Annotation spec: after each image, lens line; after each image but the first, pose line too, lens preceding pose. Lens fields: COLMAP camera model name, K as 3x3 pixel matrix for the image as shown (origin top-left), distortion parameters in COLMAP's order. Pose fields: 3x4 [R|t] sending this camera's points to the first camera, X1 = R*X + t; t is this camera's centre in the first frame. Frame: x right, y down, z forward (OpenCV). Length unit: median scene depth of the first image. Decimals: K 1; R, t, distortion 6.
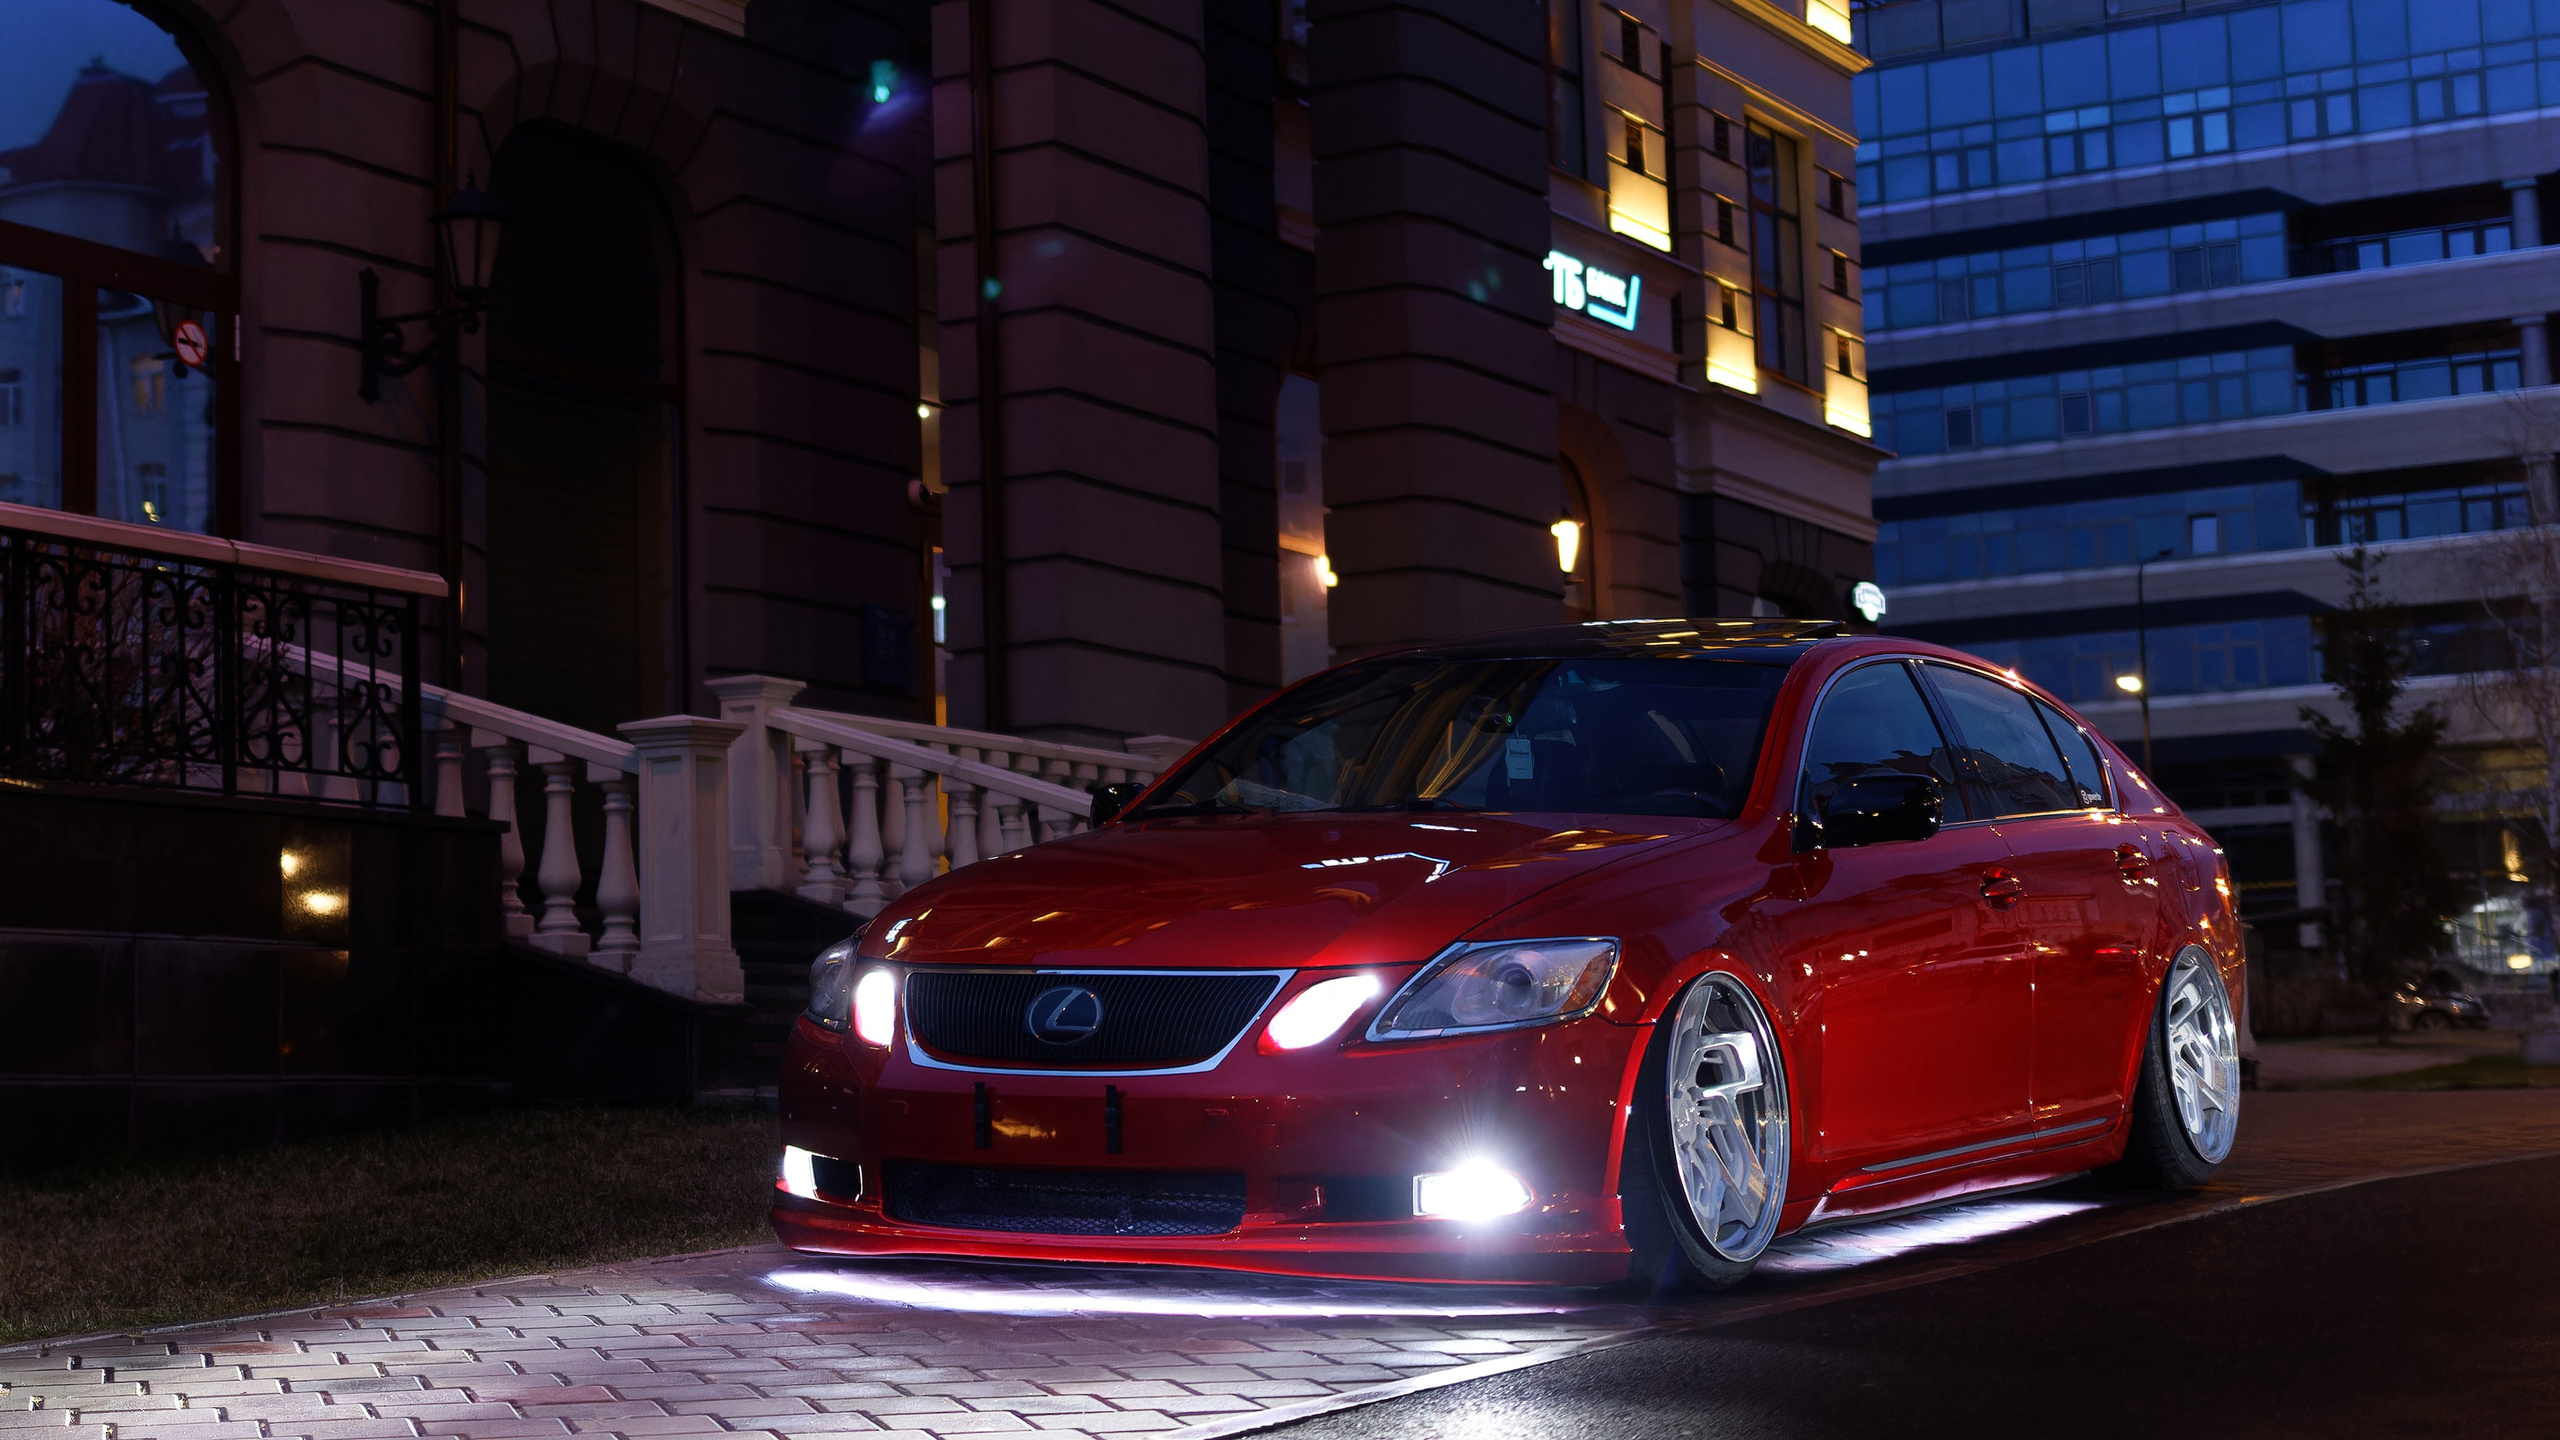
lens RADIAL K [[4176.4, 0, 1219.7], [0, 4176.4, 532.2], [0, 0, 1]] dist [0.039670, -0.031285]
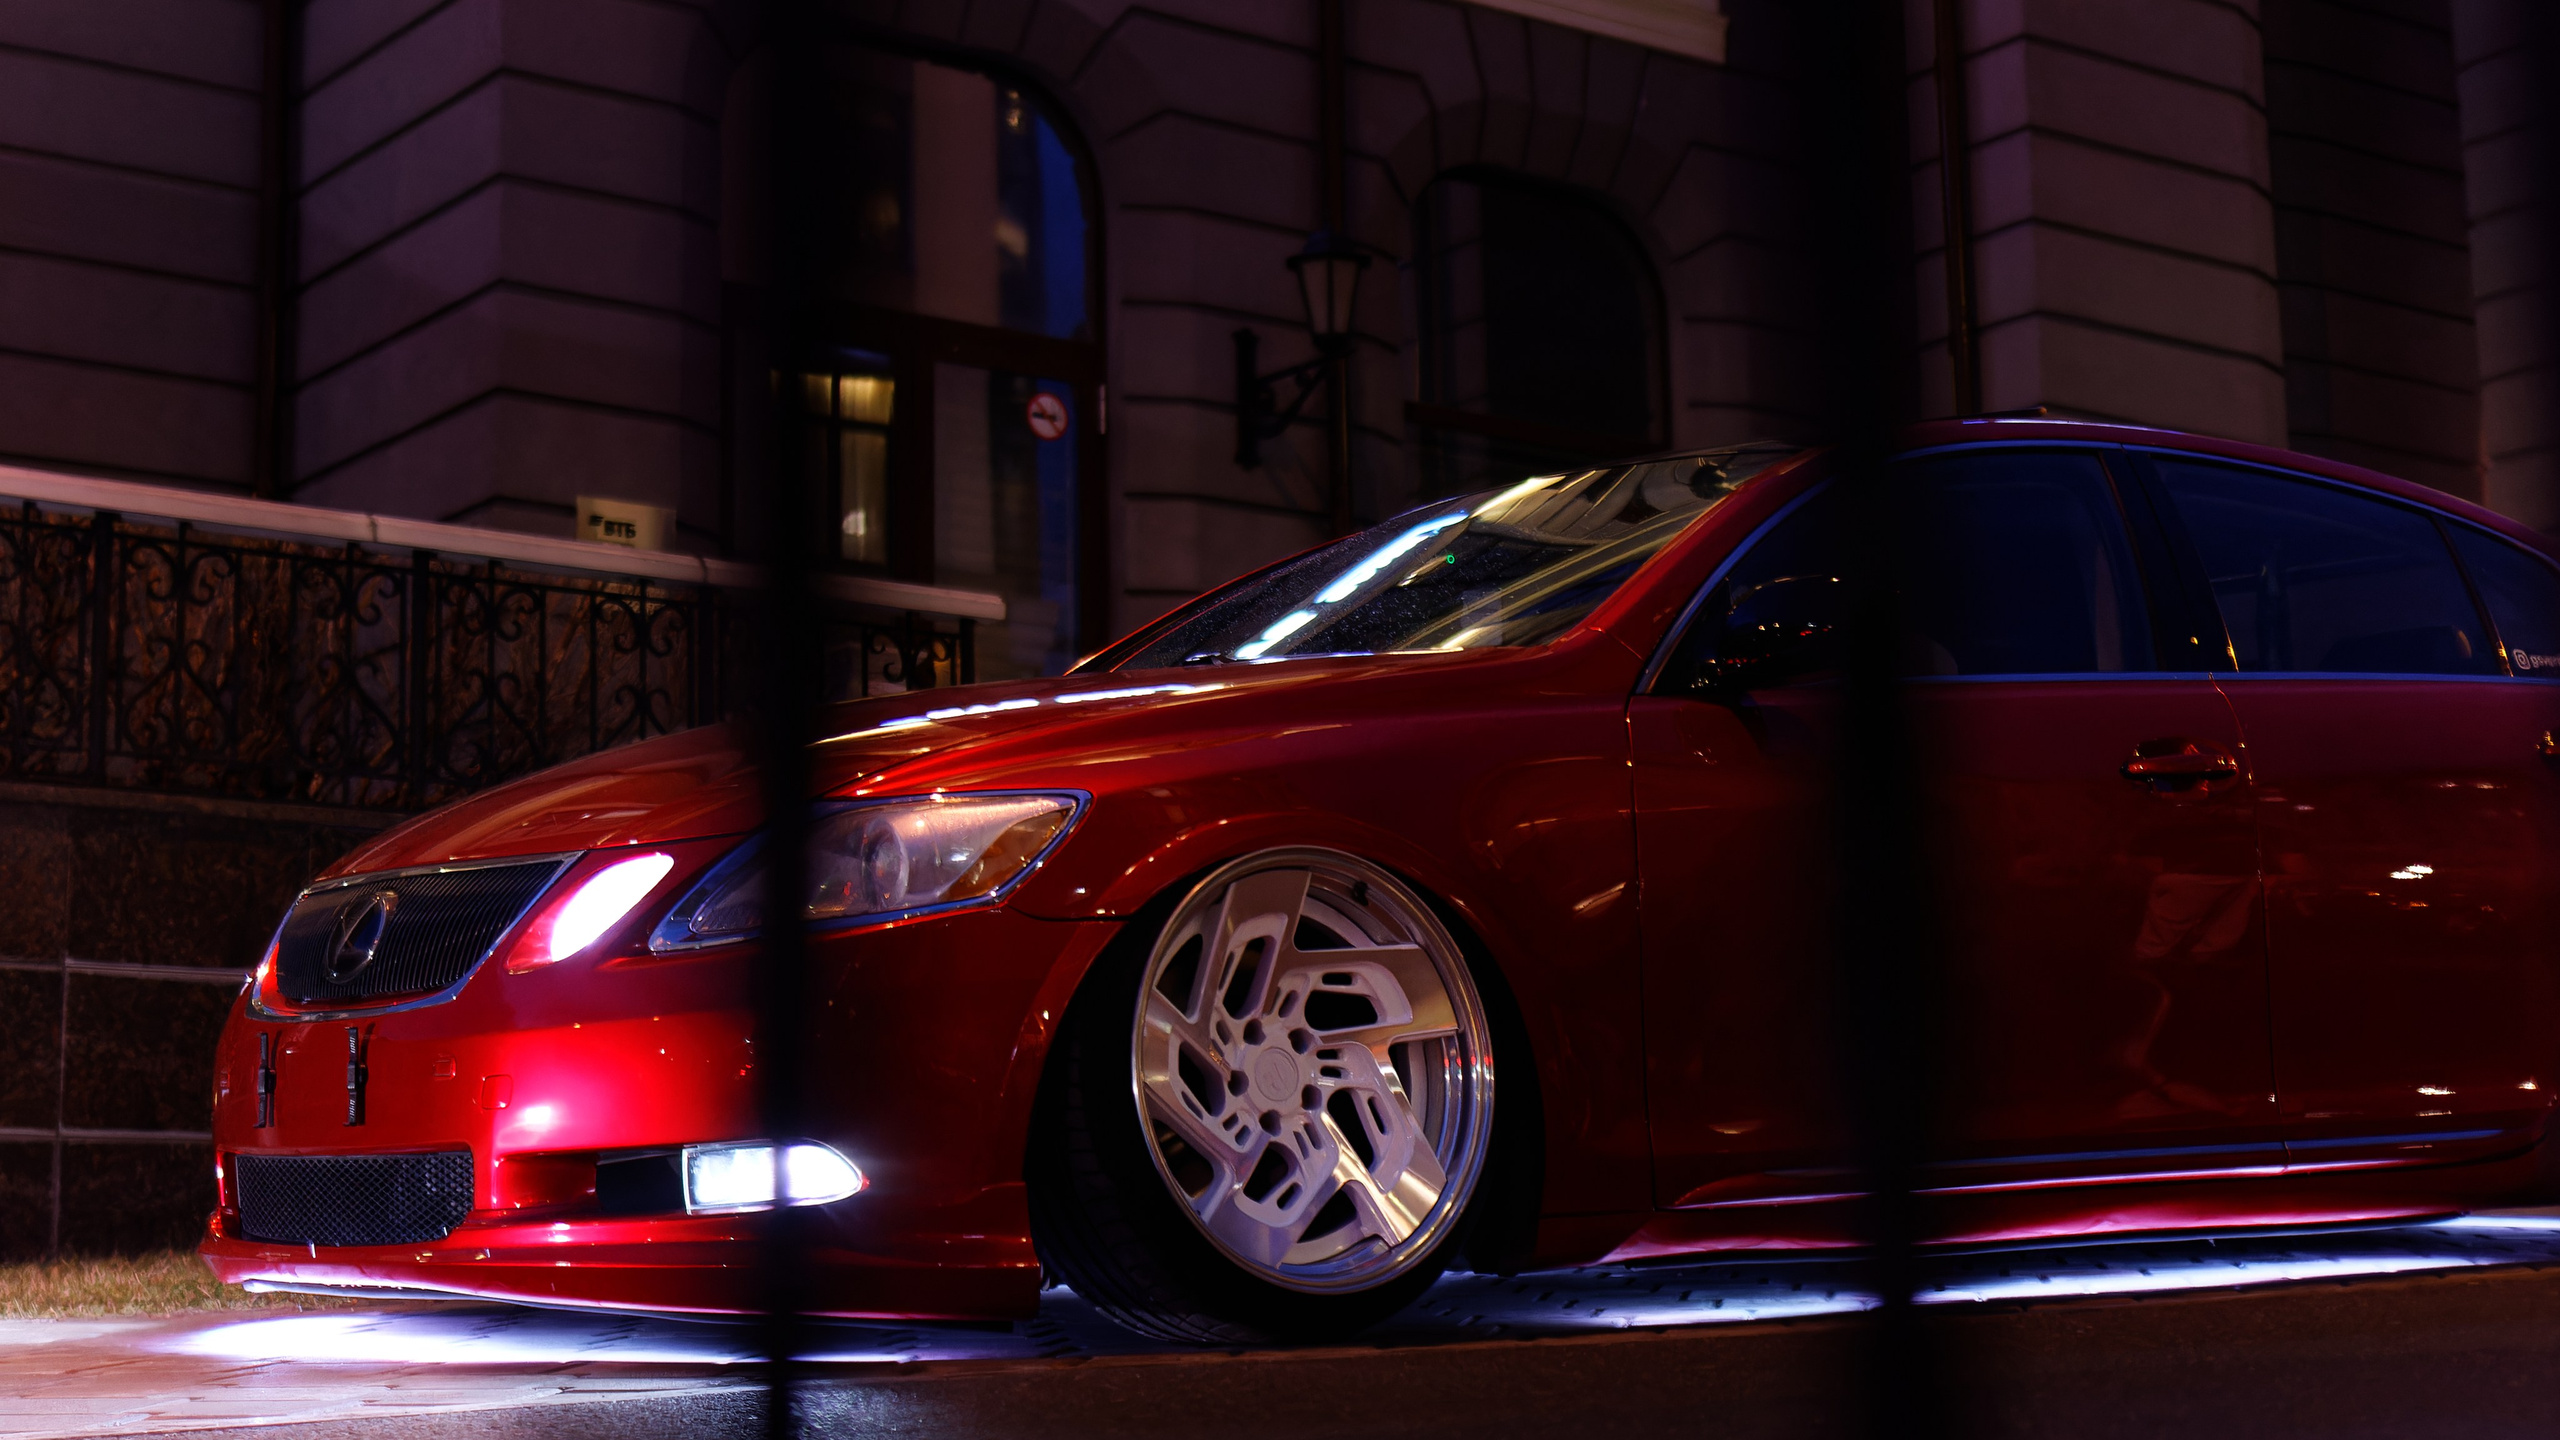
lens RADIAL K [[3928.4, 0, 1283.6], [0, 3928.4, 691.2], [0, 0, 1]] dist [0.045197, 0.131266]
pose [[0.915244, -0.056796, -0.398876, 0.162729], [0.051273, 0.998384, -0.024512, 0.043505], [0.399623, 0.001983, 0.916677, 0.201315]]
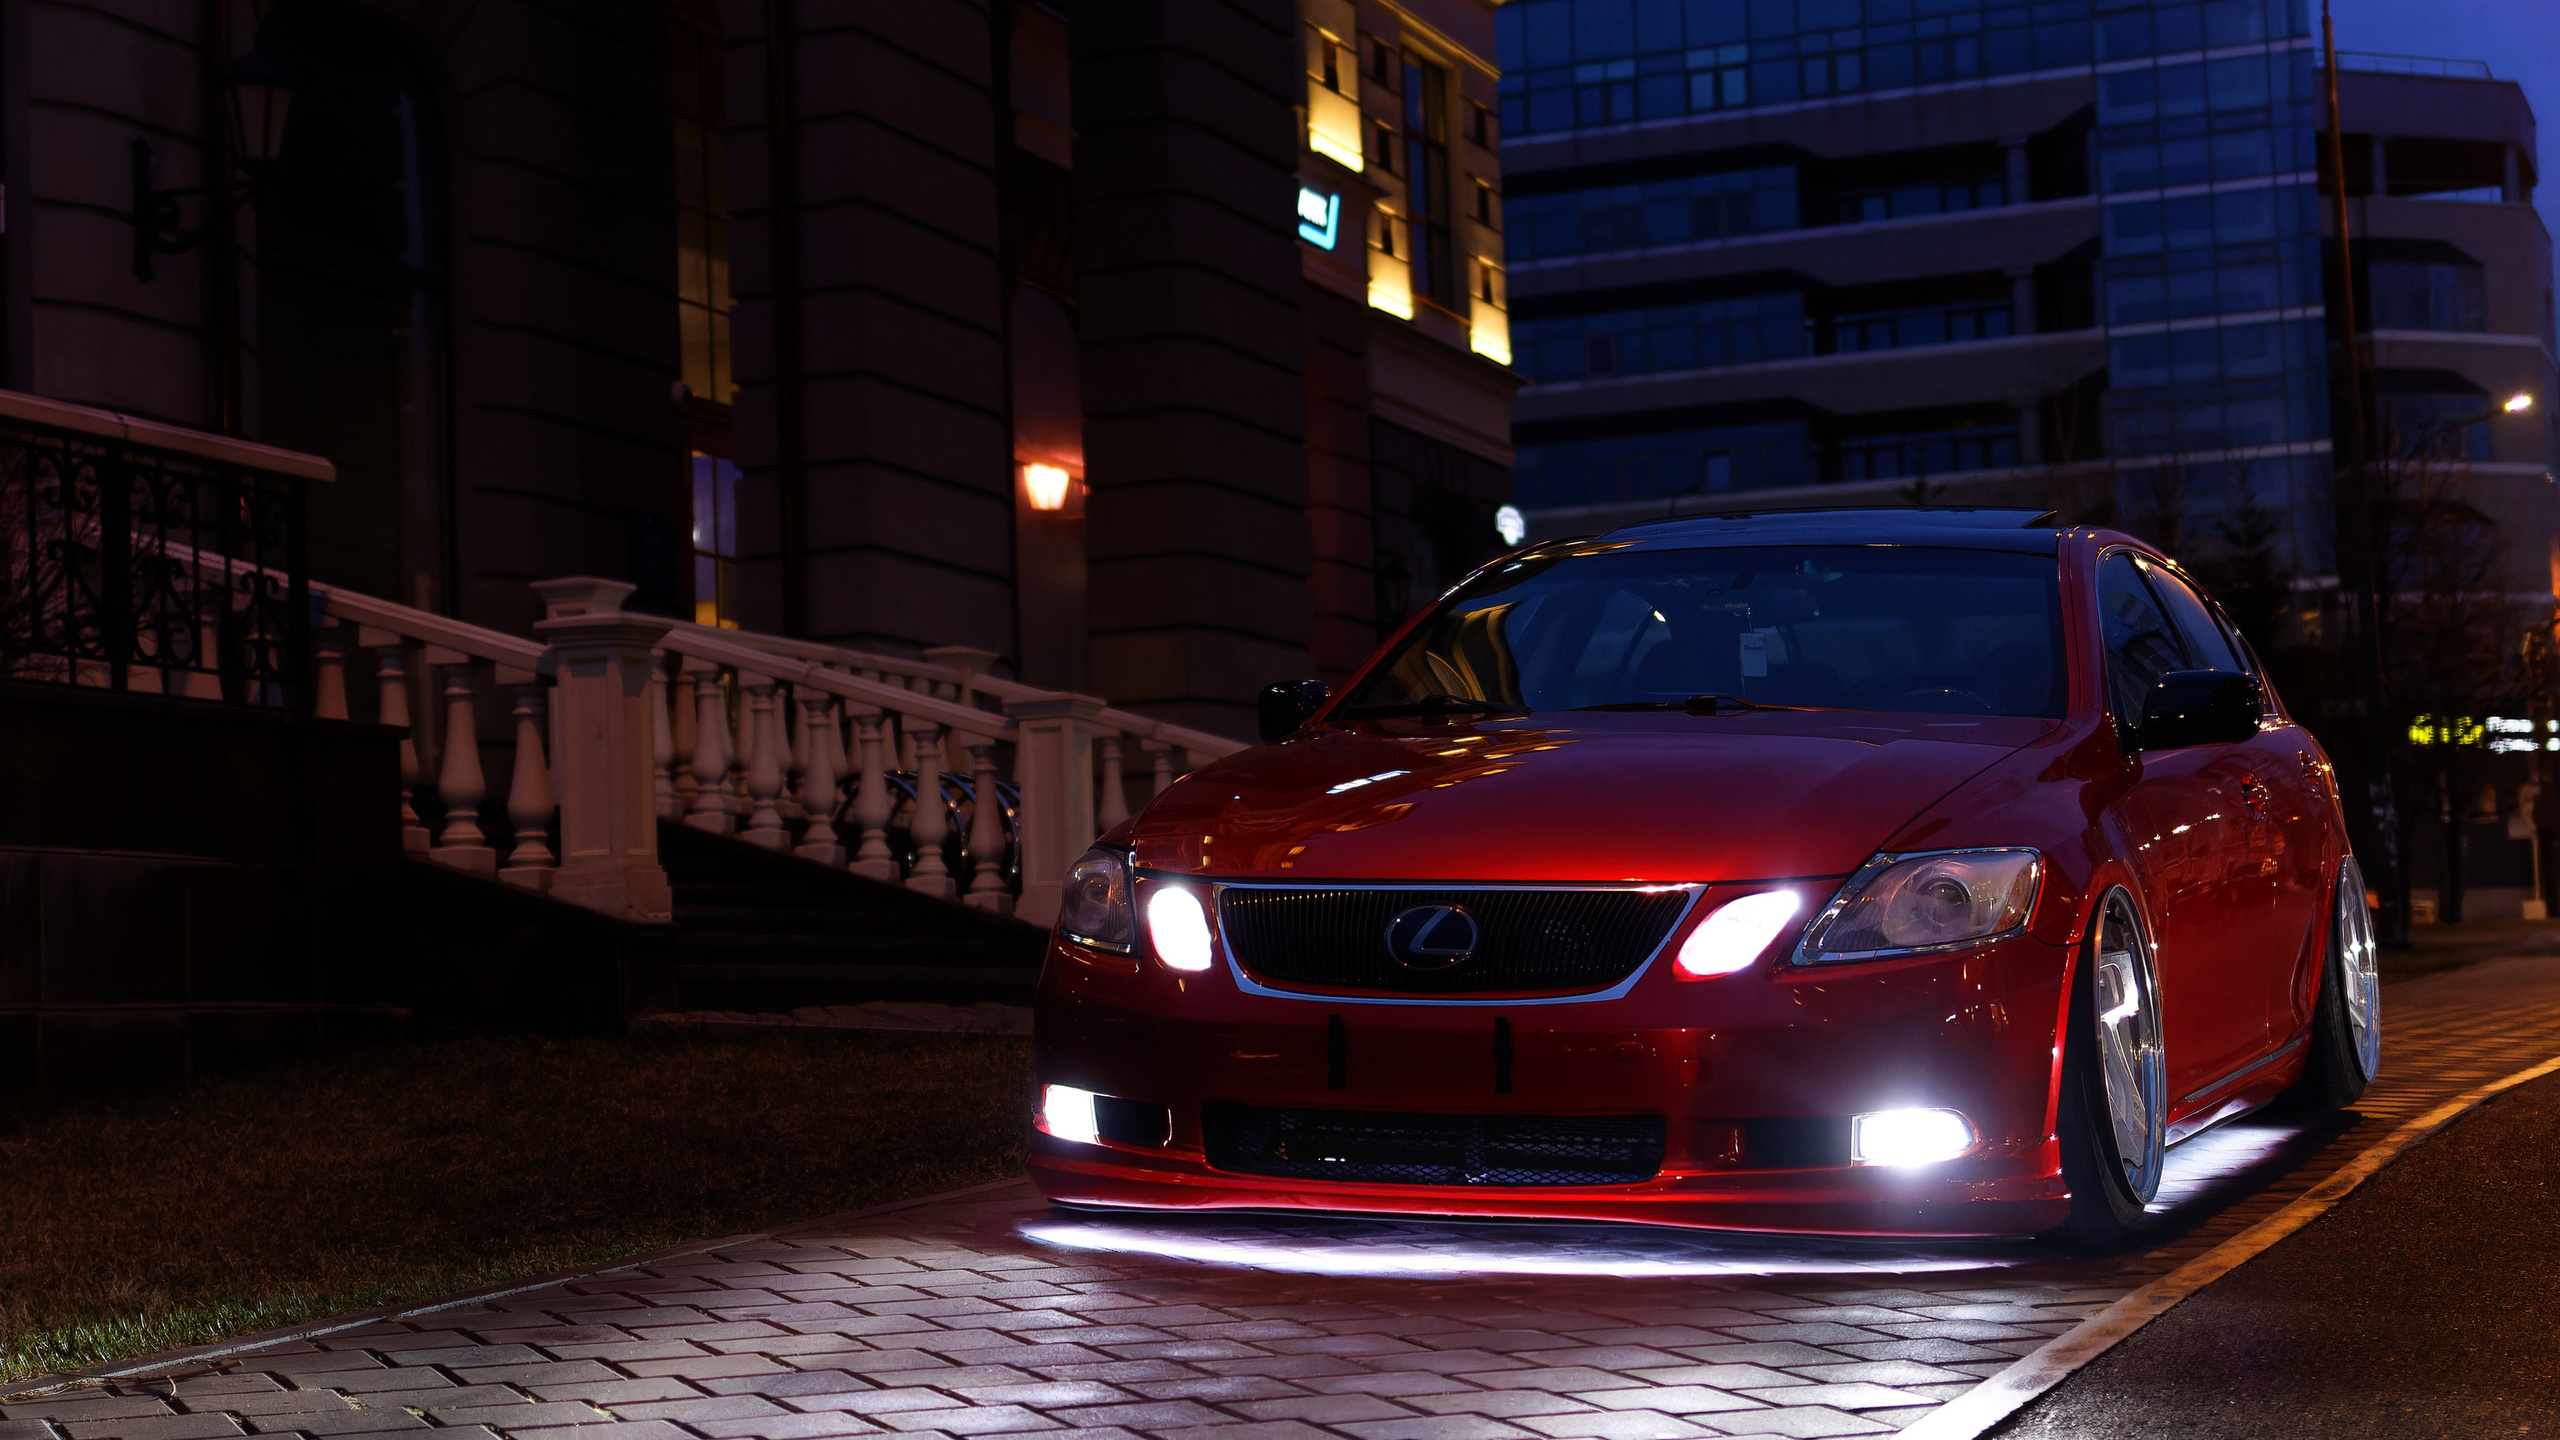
lens RADIAL K [[3993.2, 0, 1280.0], [0, 3993.2, 720.0], [0, 0, 1]] dist [0.054408, 0.067289]
pose [[0.990069, 0.002702, 0.140555, -0.081812], [-0.011571, 0.997989, 0.062324, 0.008185], [-0.140104, -0.063331, 0.988109, 0.079964]]
